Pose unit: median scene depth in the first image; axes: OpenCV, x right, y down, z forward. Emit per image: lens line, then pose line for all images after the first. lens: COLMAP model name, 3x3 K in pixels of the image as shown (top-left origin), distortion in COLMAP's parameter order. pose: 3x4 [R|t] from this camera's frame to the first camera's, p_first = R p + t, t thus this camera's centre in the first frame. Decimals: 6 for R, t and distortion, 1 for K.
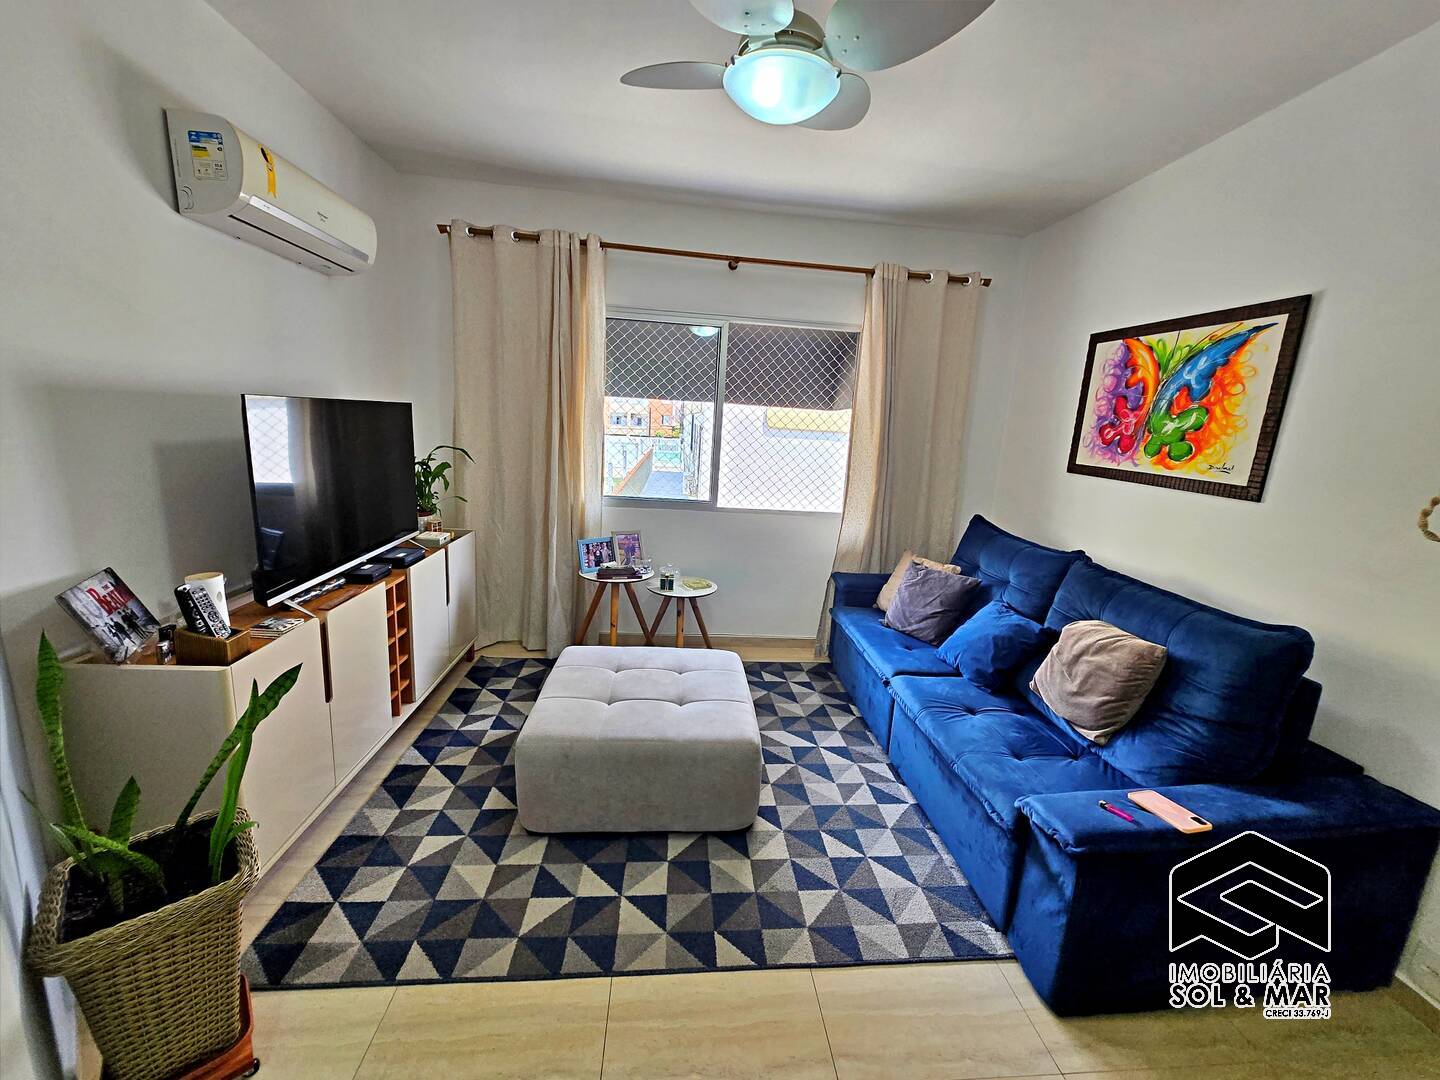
lens RADIAL K [[564.8, 0, 724.2], [0, 564.8, 532.4], [0, 0, 1]] dist [-0.000263, -0.000061]
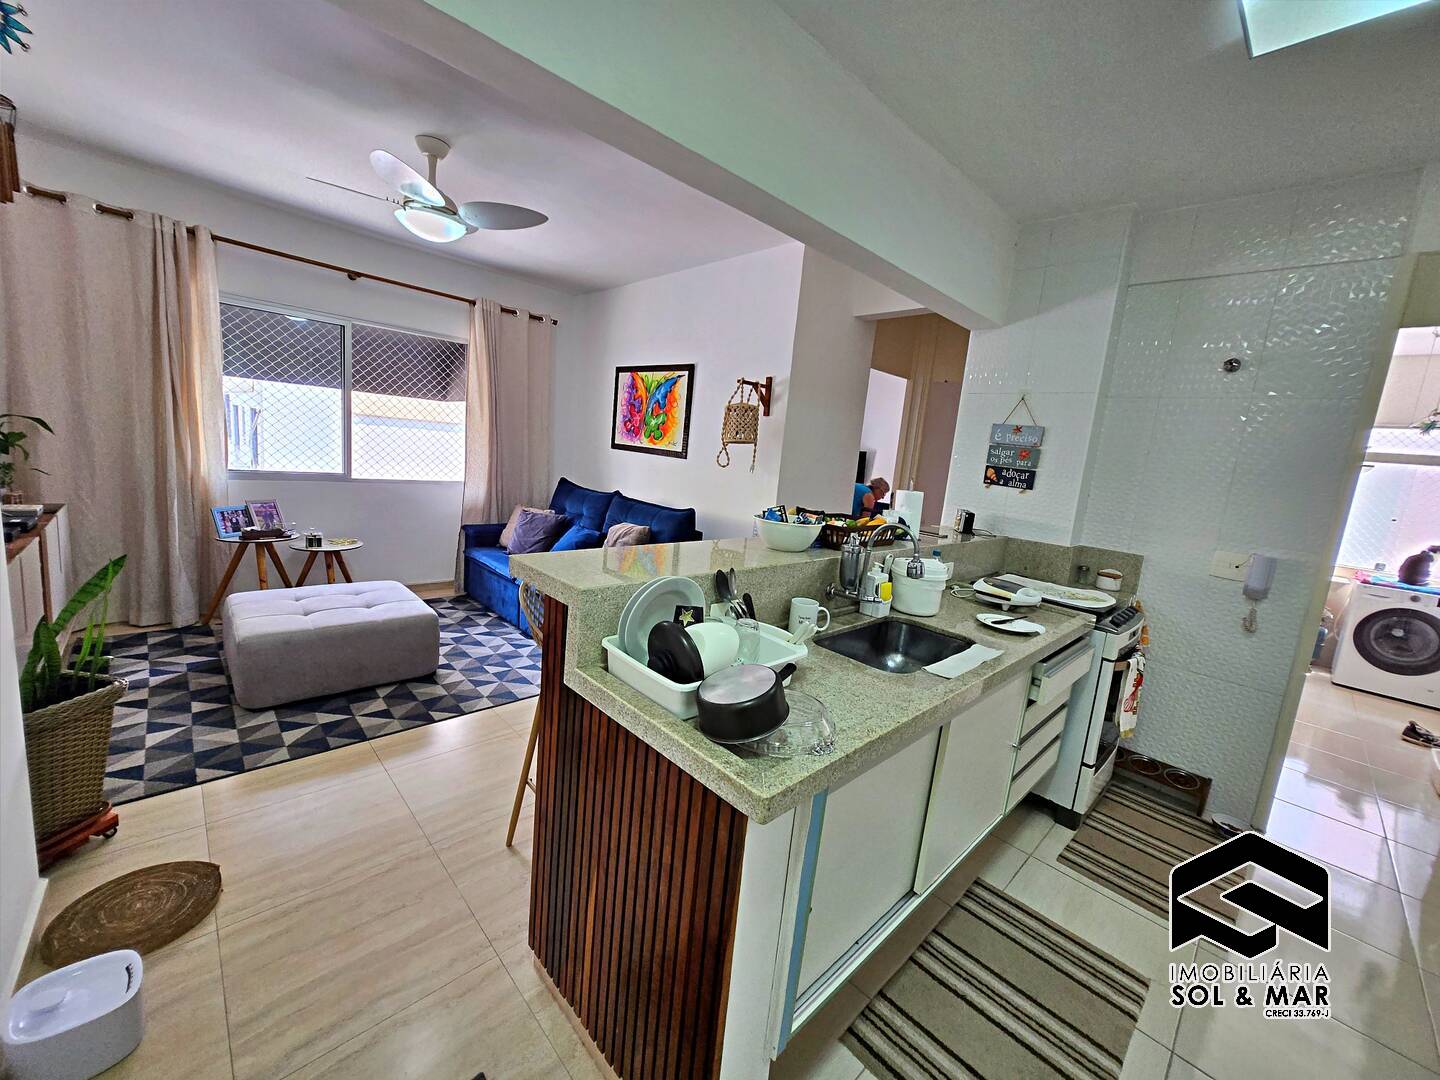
lens RADIAL K [[564.8, 0, 724.2], [0, 564.8, 532.4], [0, 0, 1]] dist [-0.000263, -0.000061]
pose [[0.774462, -0.082764, 0.627183, -0.212322], [0.077292, 0.996357, 0.036039, 0.113615], [-0.627881, 0.020566, 0.778037, -0.534523]]
